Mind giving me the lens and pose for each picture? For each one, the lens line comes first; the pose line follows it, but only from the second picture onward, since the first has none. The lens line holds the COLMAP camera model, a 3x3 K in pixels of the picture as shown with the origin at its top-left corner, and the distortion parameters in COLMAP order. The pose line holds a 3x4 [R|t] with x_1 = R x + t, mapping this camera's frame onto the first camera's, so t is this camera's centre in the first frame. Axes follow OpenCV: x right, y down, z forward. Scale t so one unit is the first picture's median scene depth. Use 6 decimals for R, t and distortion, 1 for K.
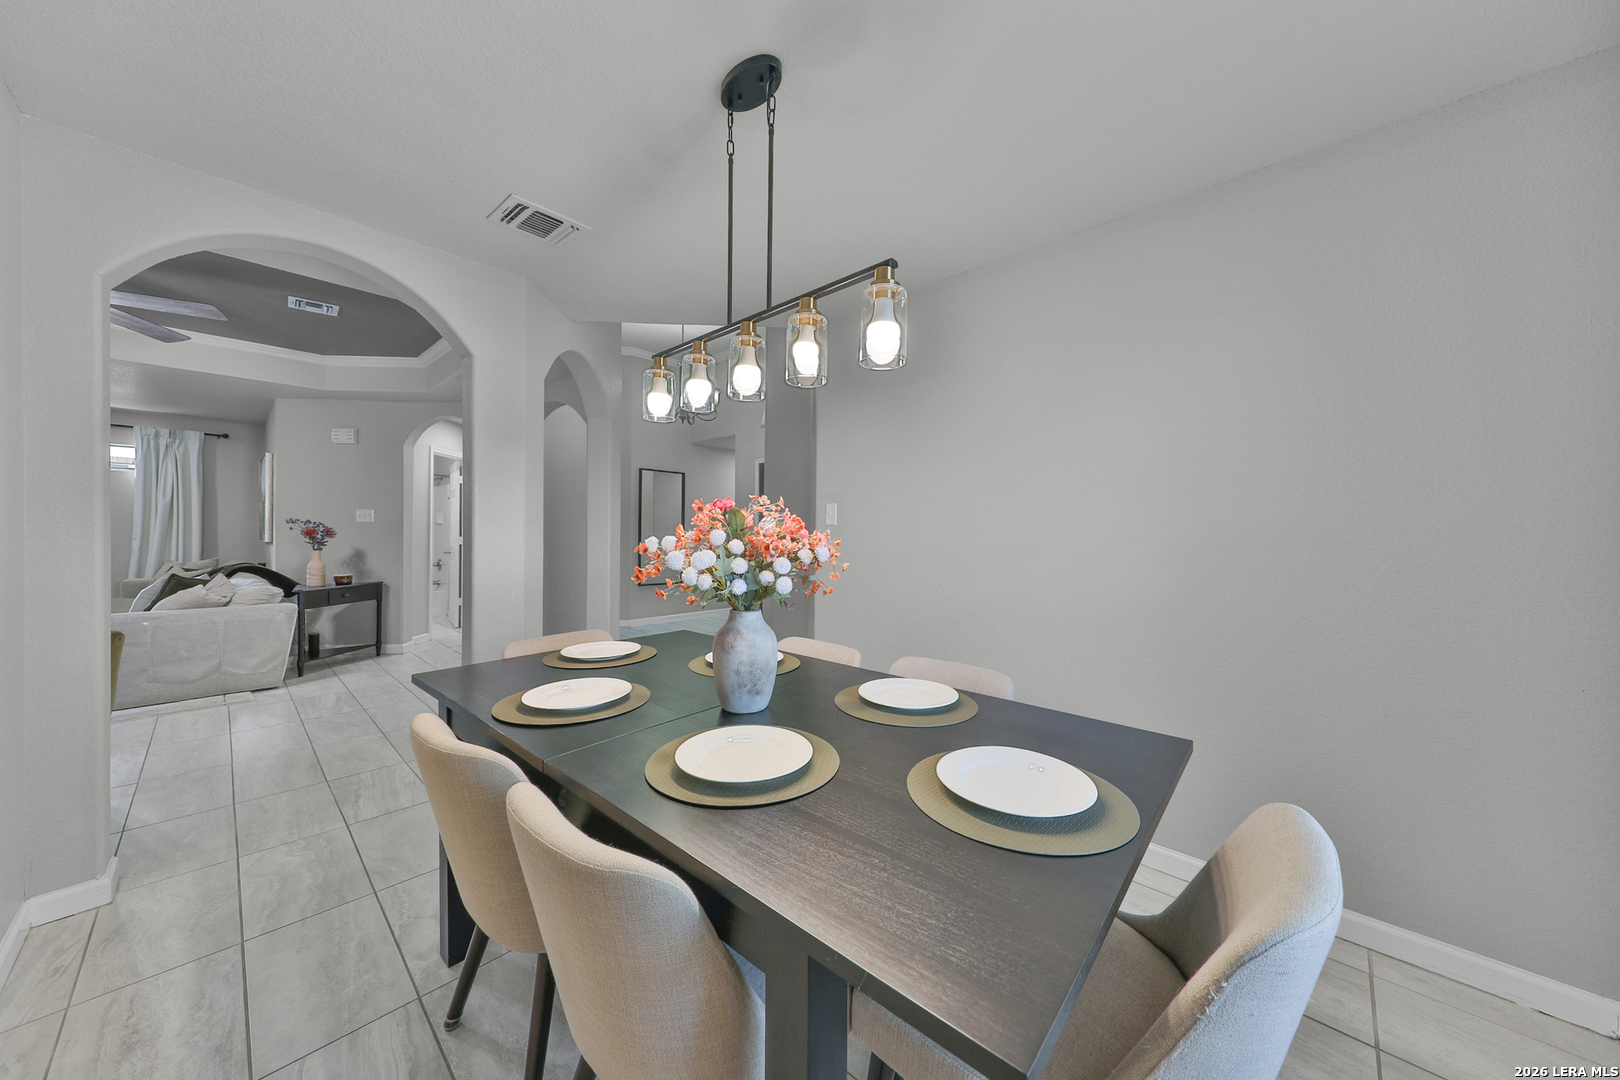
lens RADIAL K [[538.6, 0, 840.6], [0, 538.6, 550.0], [0, 0, 1]] dist [0.000334, 0.000015]
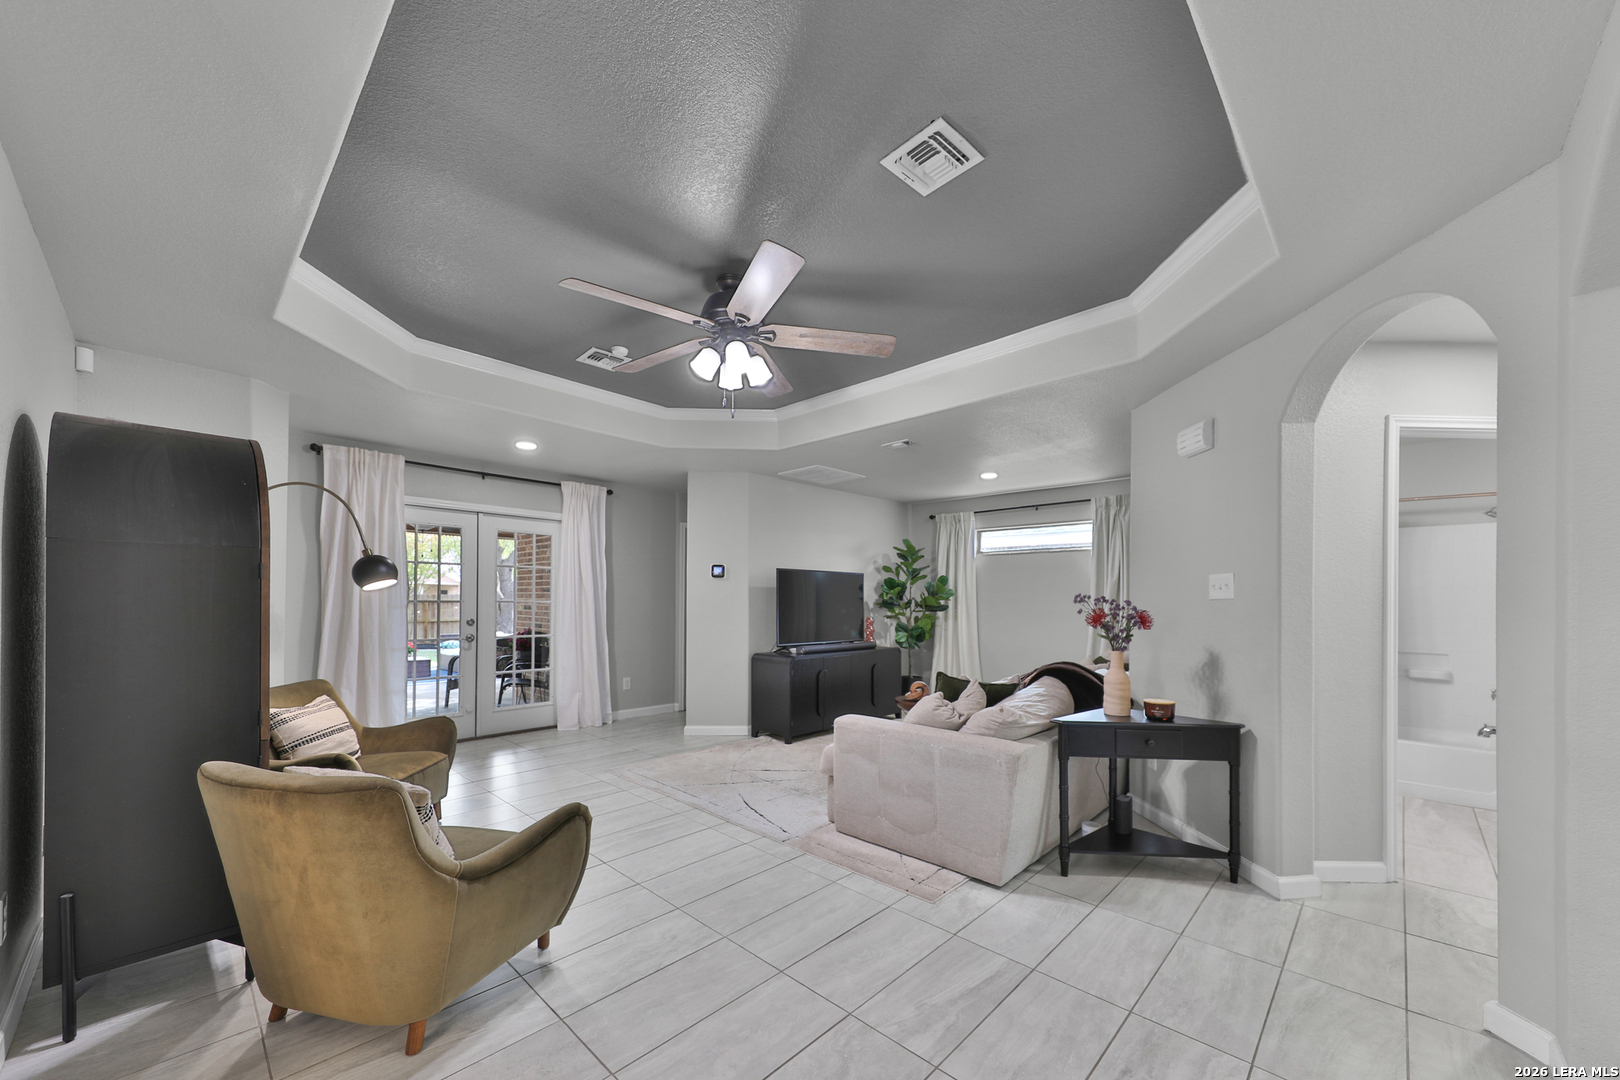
lens RADIAL K [[604.0, 0, 810.7], [0, 604.0, 592.9], [0, 0, 1]] dist [0.016734, -0.000010]
pose [[-0.046885, -0.038884, -0.998143, -0.319344], [-0.038090, 0.998585, -0.037112, -0.023544], [0.998174, 0.036279, -0.048299, 0.693388]]
